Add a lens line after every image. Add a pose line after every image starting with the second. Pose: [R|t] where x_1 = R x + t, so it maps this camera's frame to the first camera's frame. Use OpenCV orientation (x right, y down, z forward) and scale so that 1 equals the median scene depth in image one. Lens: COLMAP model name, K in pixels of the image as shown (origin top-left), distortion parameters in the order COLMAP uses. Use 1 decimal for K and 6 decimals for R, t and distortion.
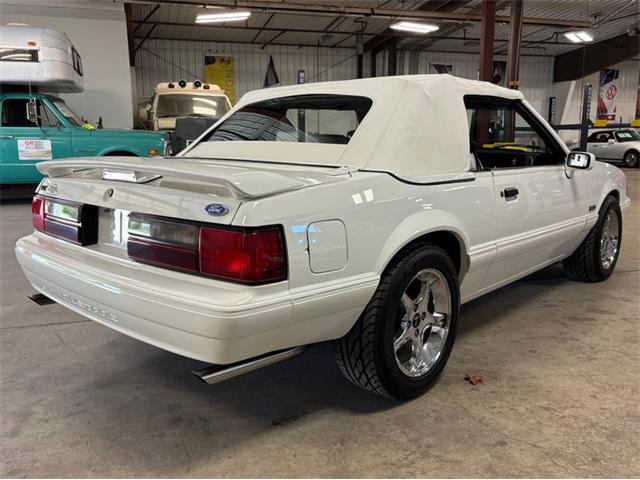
lens RADIAL K [[548.3, 0, 315.6], [0, 548.3, 240.4], [0, 0, 1]] dist [0.024460, 0.004289]
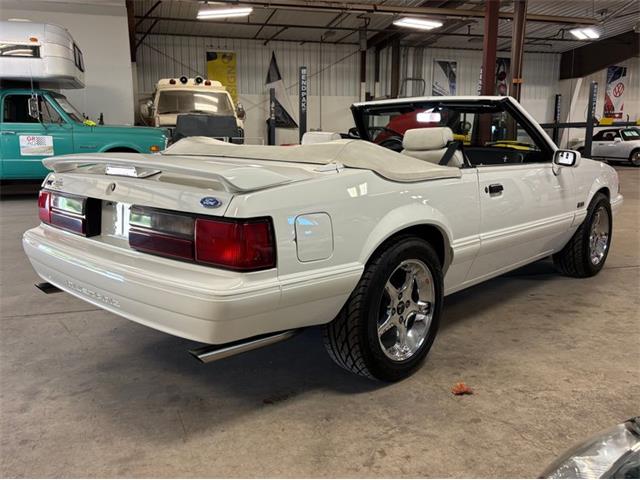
lens RADIAL K [[548.3, 0, 319.7], [0, 548.3, 246.0], [0, 0, 1]] dist [0.024460, 0.004289]
pose [[0.999984, 0.004107, 0.003881, 0.019724], [-0.004166, 0.999872, 0.015450, 0.008277], [-0.003817, -0.015466, 0.999873, -0.054763]]
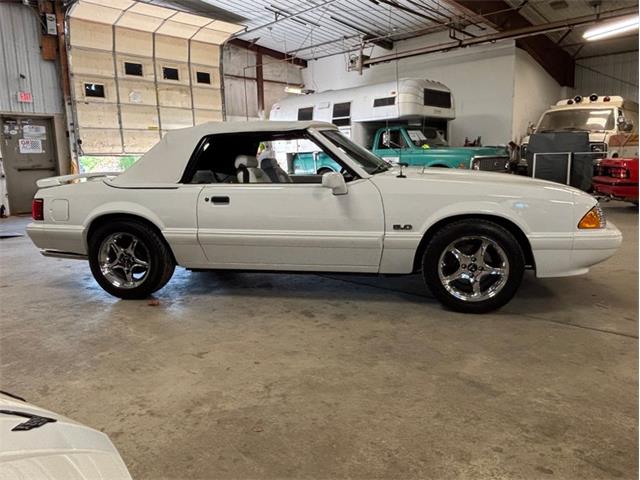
lens RADIAL K [[471.0, 0, 317.8], [0, 471.0, 240.0], [0, 0, 1]] dist [0.022661, -0.035460]
pose [[0.519880, 0.134944, -0.843513, 1.829827], [-0.130666, 0.988386, 0.077588, -0.130795], [0.844186, 0.069882, 0.531475, 0.655919]]
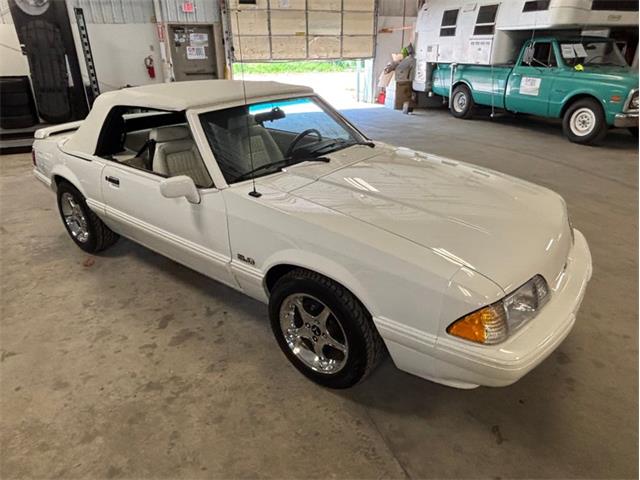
lens RADIAL K [[411.8, 0, 321.1], [0, 411.8, 238.5], [0, 0, 1]] dist [0.005122, -0.013230]
pose [[0.092519, 0.421878, -0.901920, 1.652584], [-0.173459, 0.898783, 0.402617, -0.551356], [0.980486, 0.119196, 0.156333, 1.607622]]
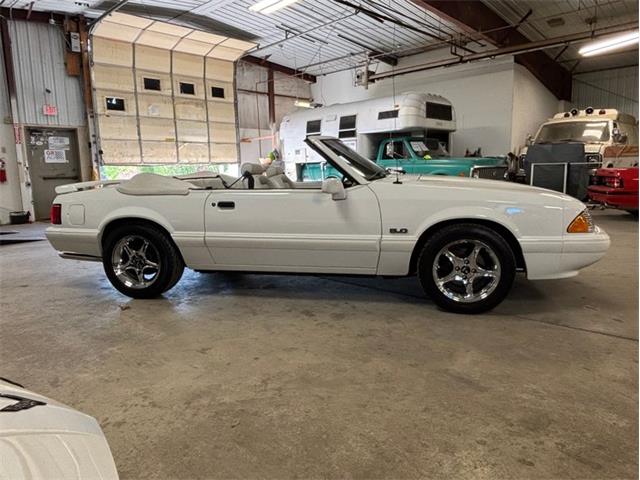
lens RADIAL K [[447.8, 0, 319.7], [0, 447.8, 241.5], [0, 0, 1]] dist [0.021651, -0.033203]
pose [[0.504835, 0.127359, -0.853769, 1.845752], [-0.133528, 0.988673, 0.068528, -0.123354], [0.852826, 0.079407, 0.516122, 0.682224]]
